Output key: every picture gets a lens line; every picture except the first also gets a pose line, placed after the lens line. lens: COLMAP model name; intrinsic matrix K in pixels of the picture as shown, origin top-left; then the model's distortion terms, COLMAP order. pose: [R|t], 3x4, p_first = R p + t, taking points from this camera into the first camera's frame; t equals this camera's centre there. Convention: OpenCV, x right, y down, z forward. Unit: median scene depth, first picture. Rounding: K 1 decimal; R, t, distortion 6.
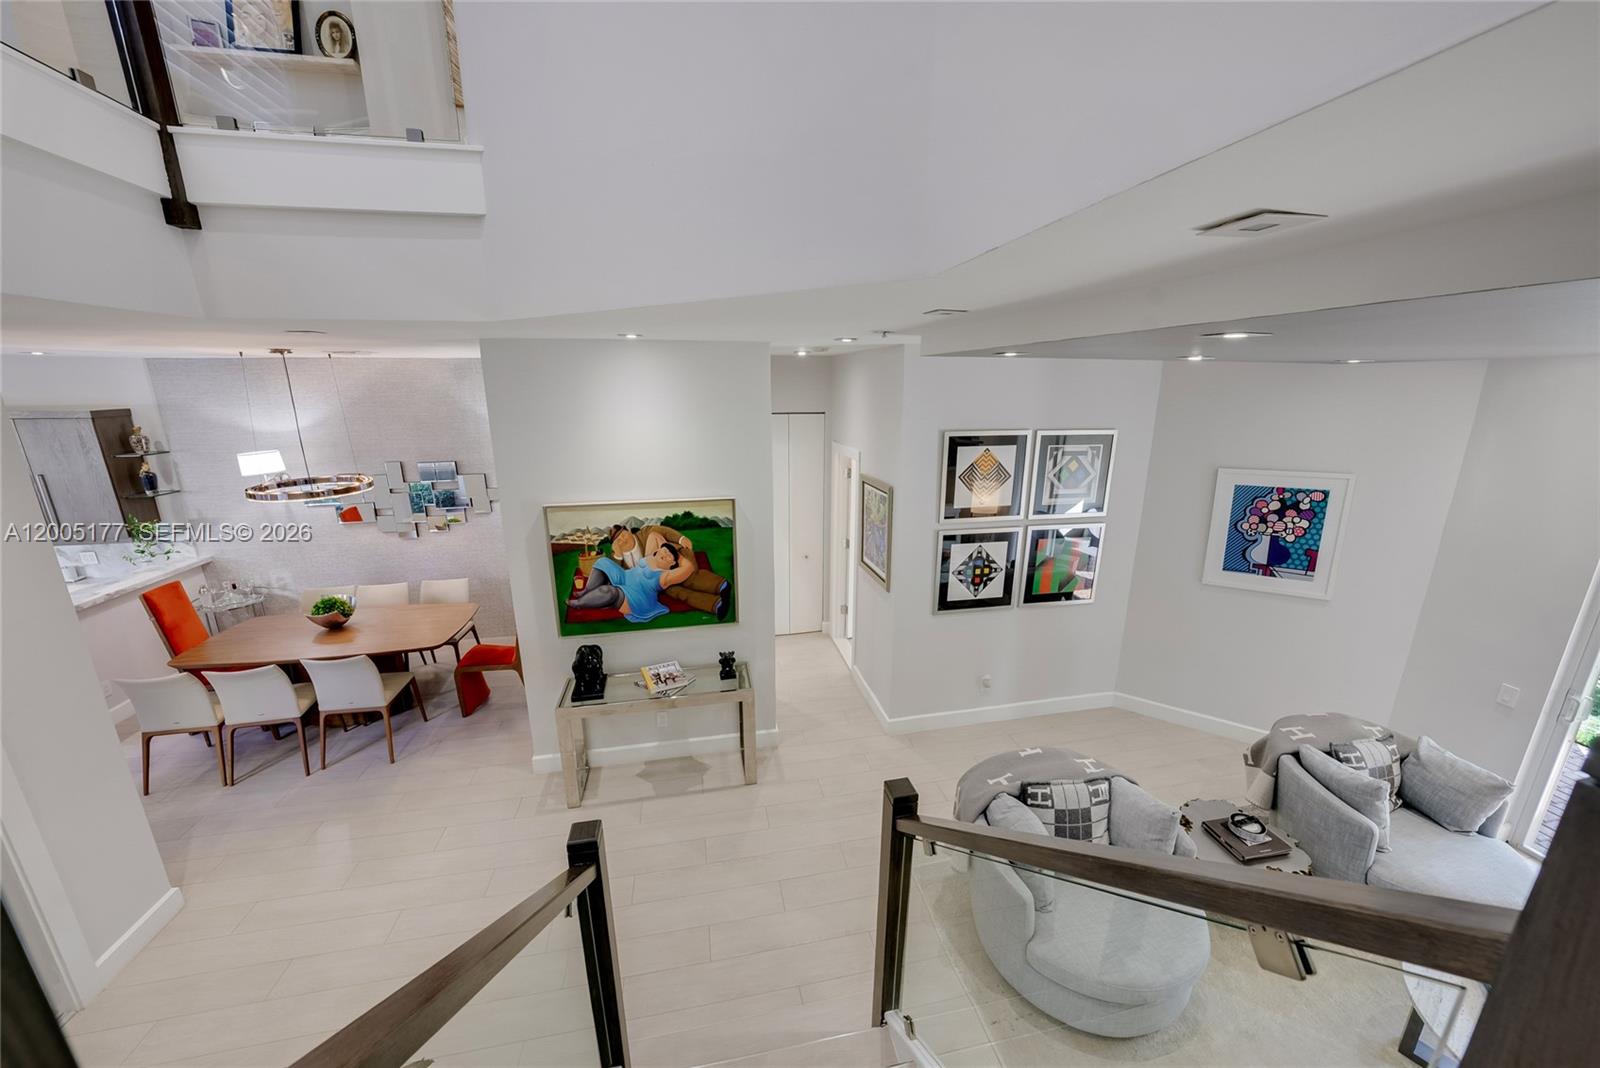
lens RADIAL K [[557.2, 0, 798.3], [0, 557.2, 526.9], [0, 0, 1]] dist [-0.002231, -0.000009]
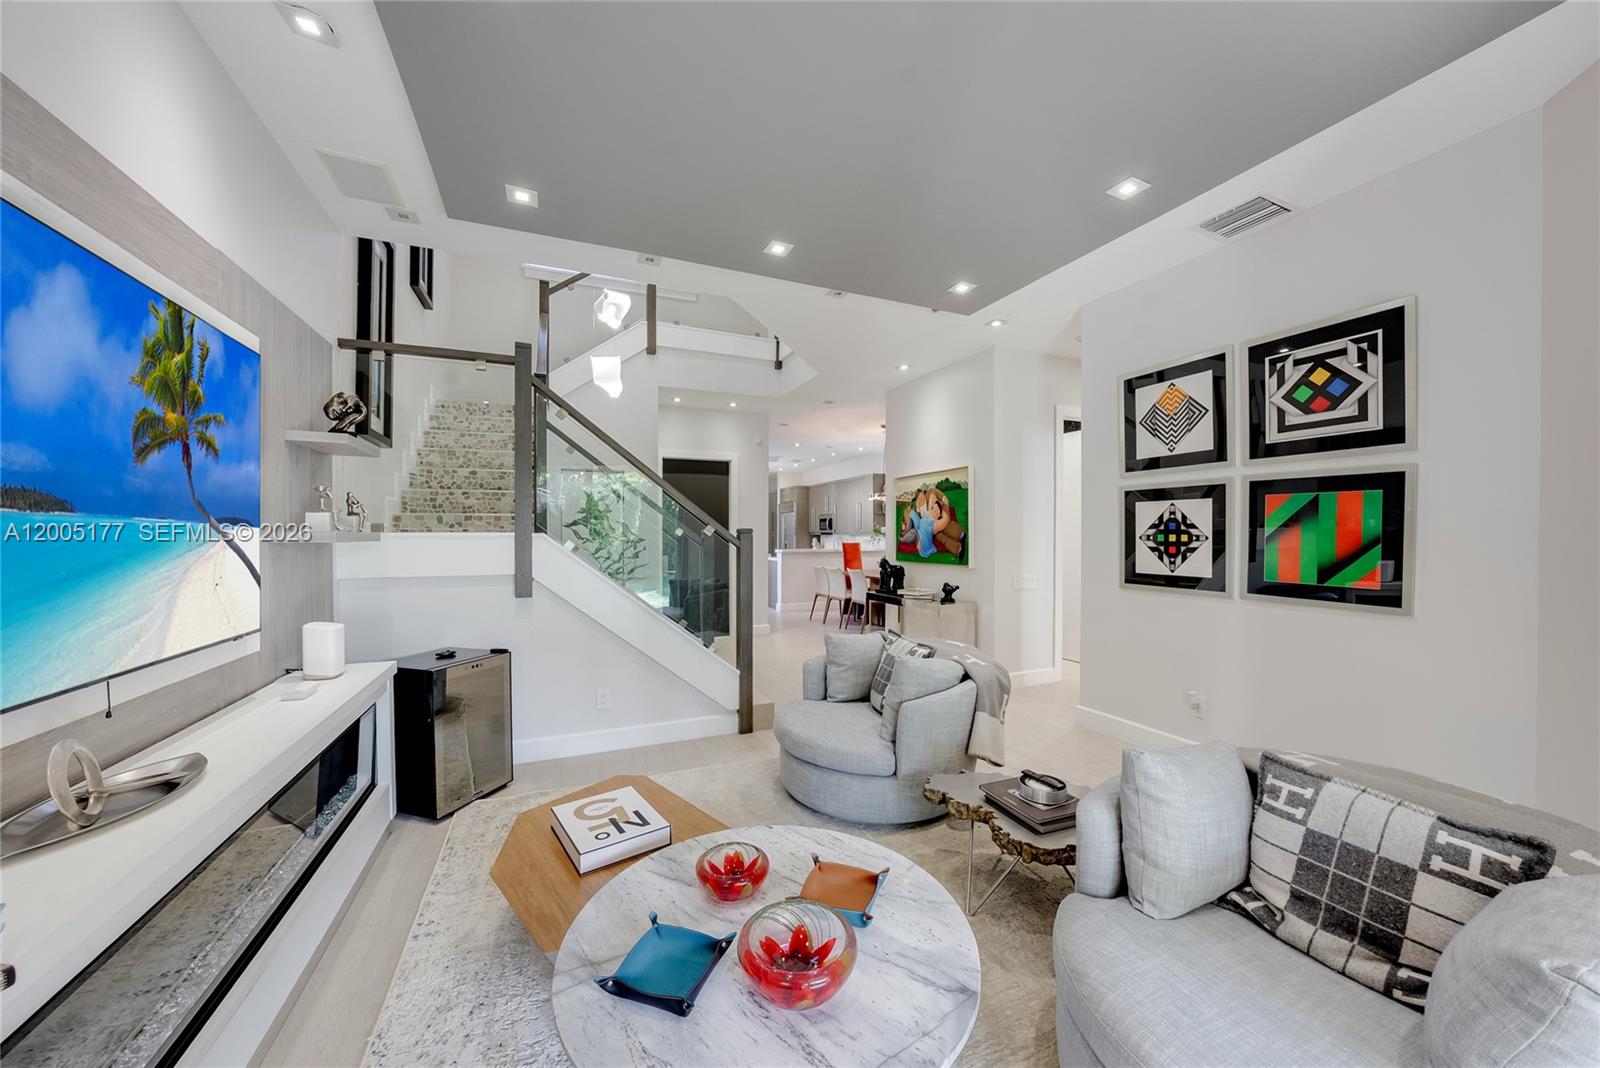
lens RADIAL K [[557.2, 0, 797.6], [0, 557.2, 534.4], [0, 0, 1]] dist [-0.002231, -0.000009]
pose [[0.214096, 0.003587, -0.976806, 1.005837], [-0.244747, 0.968292, -0.050088, 0.250991], [0.945654, 0.249794, 0.208186, 0.341275]]
